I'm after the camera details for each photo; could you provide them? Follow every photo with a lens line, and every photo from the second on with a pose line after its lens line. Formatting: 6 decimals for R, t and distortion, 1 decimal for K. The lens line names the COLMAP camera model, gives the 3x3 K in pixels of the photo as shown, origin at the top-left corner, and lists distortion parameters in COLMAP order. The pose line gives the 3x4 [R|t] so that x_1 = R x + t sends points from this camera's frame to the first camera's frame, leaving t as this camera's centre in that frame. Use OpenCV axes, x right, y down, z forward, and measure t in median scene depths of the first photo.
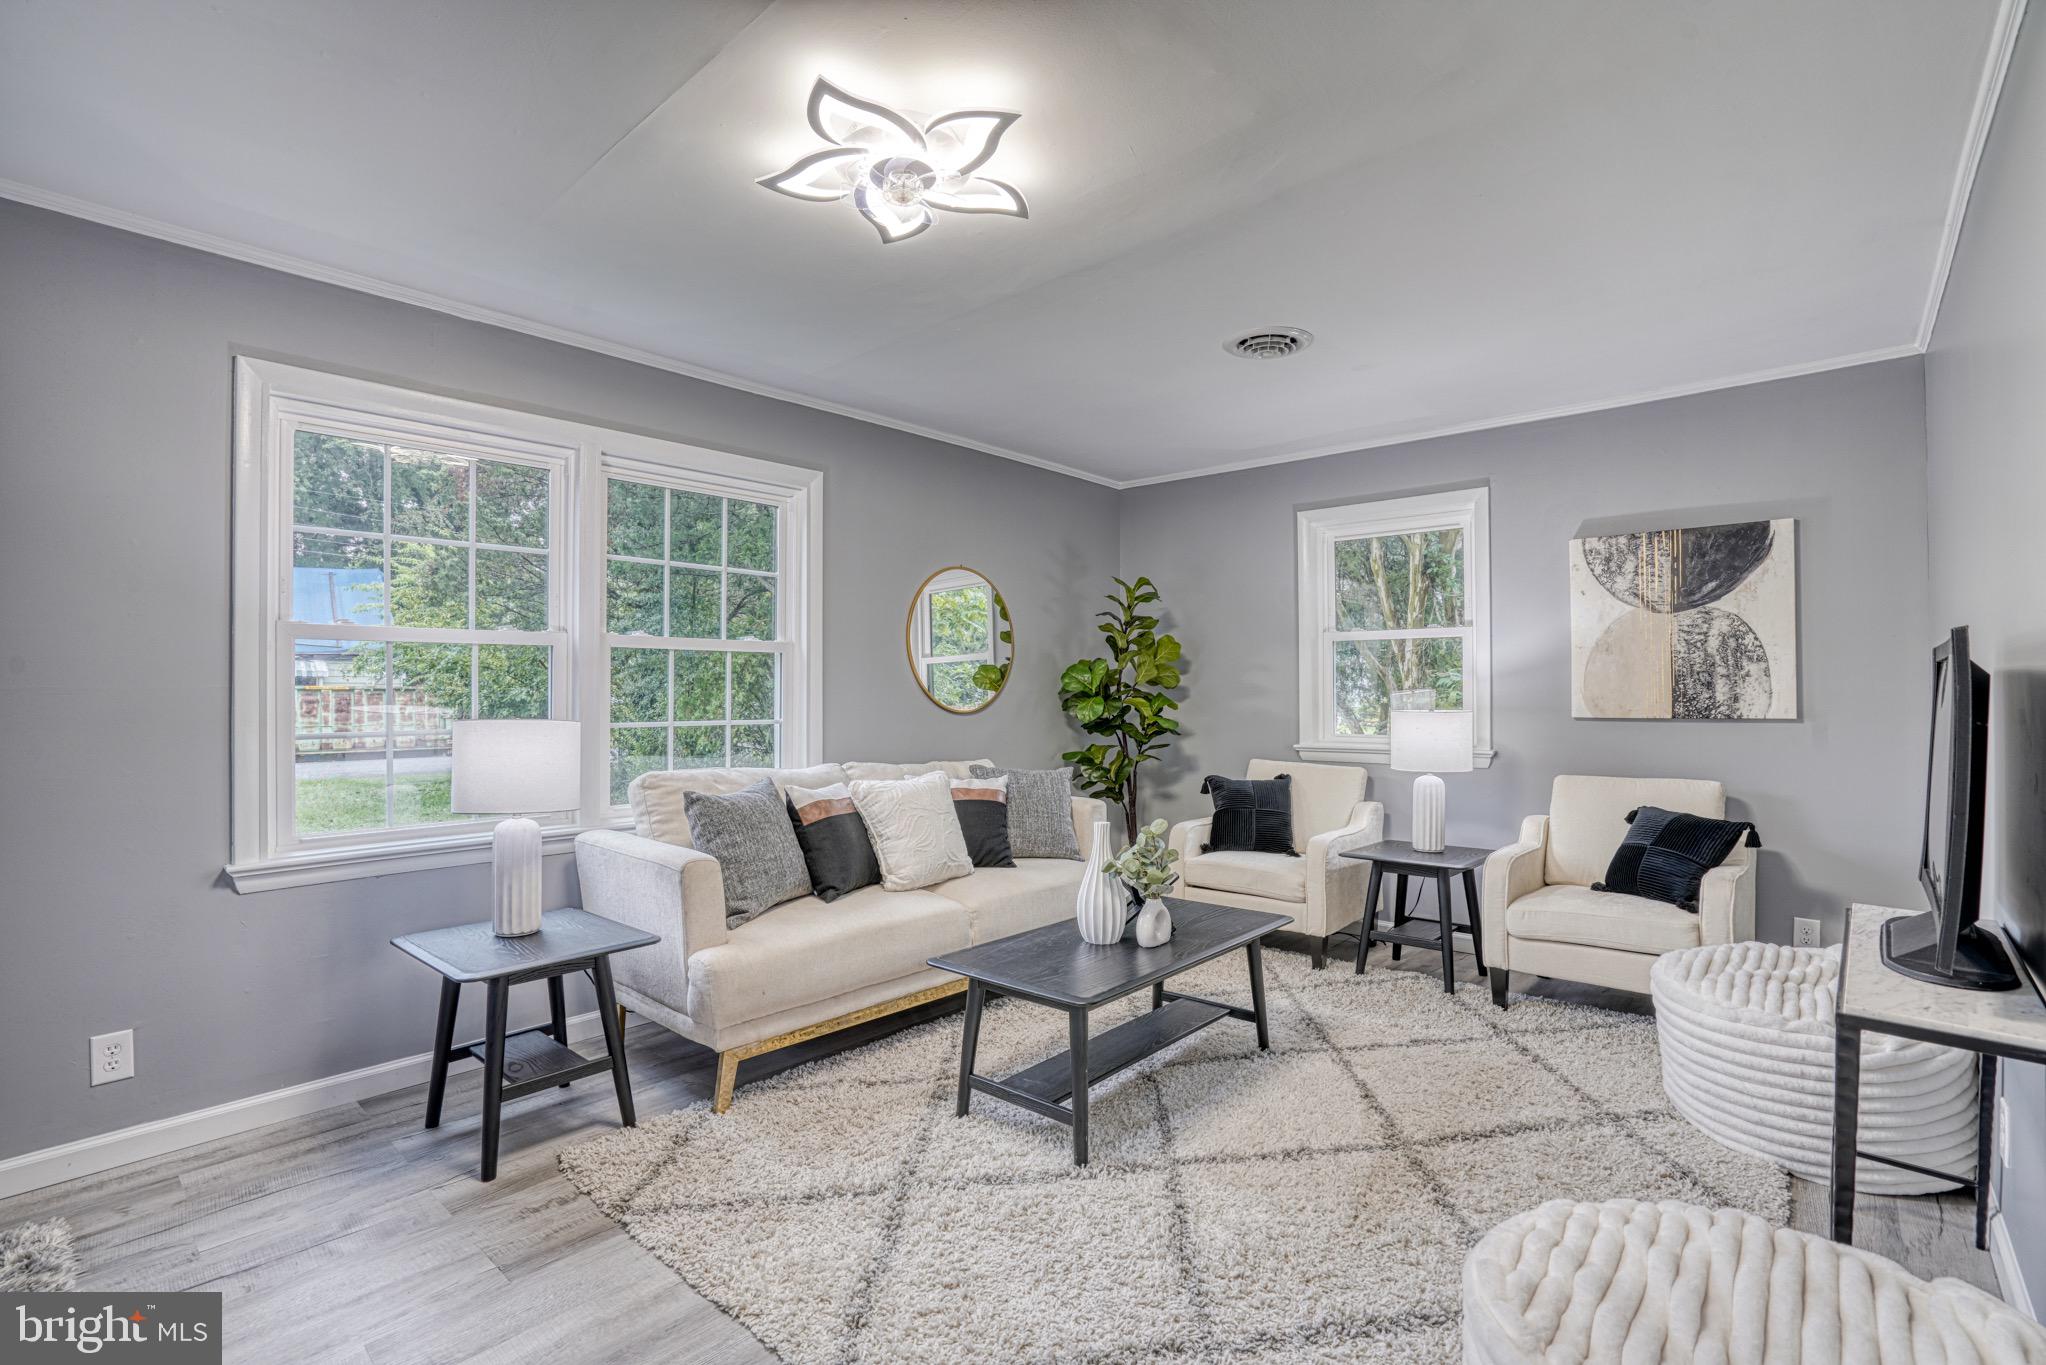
lens RADIAL K [[940.1, 0, 1031.1], [0, 940.1, 682.4], [0, 0, 1]] dist [-0.036546, 0.009047]
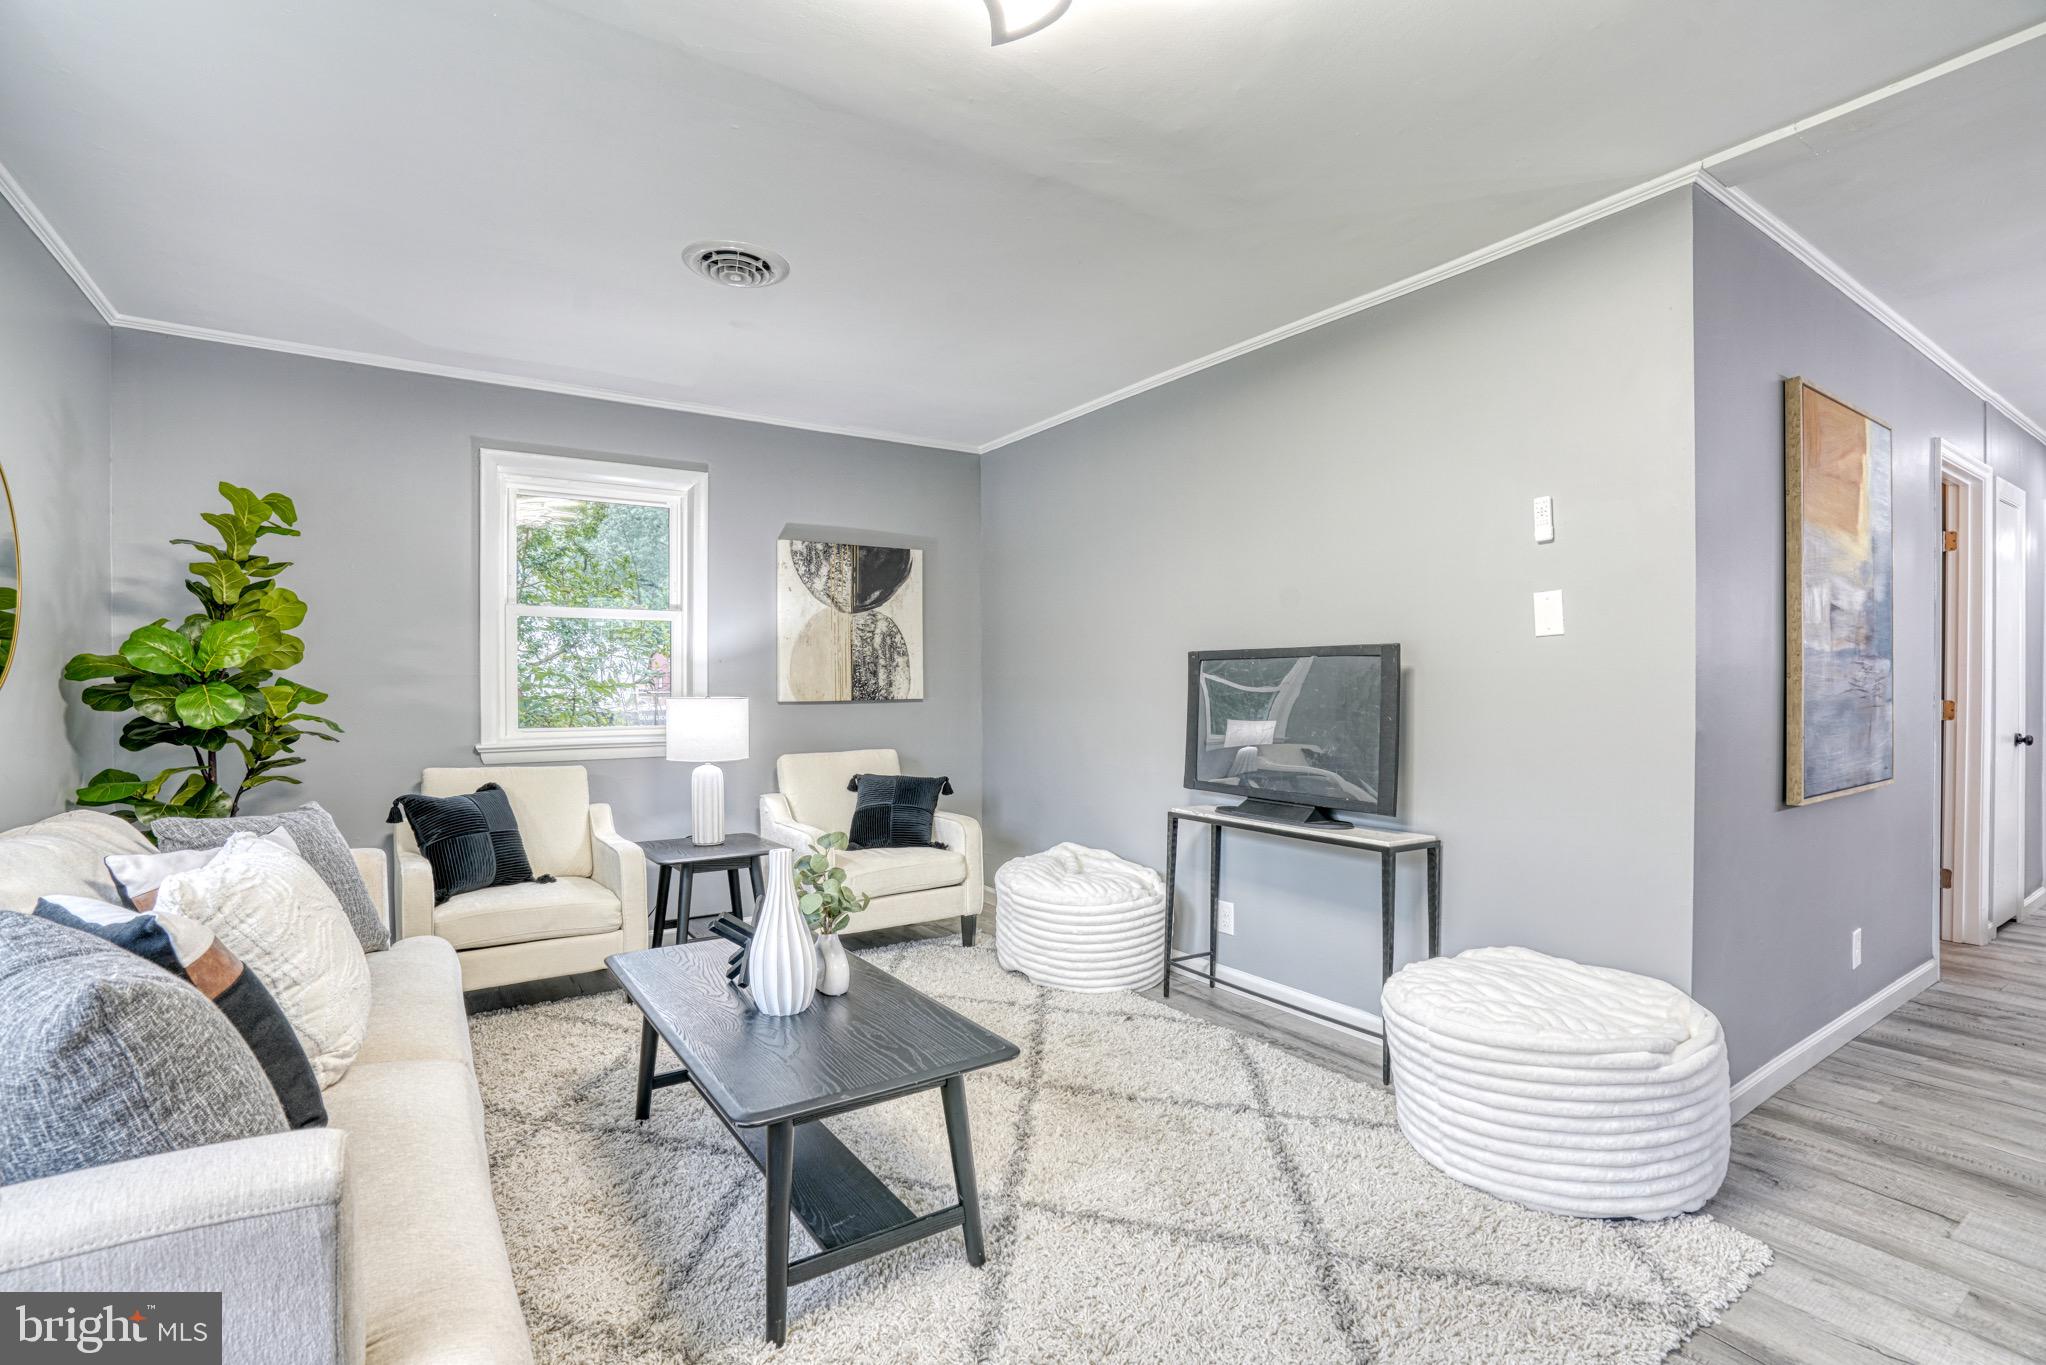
lens RADIAL K [[940.1, 0, 1024.6], [0, 940.1, 685.2], [0, 0, 1]] dist [-0.036546, 0.009047]
pose [[0.272468, -0.004060, 0.962156, -0.428234], [-0.008948, 0.999937, 0.006753, 0.008459], [-0.962123, -0.010449, 0.272414, 0.448320]]
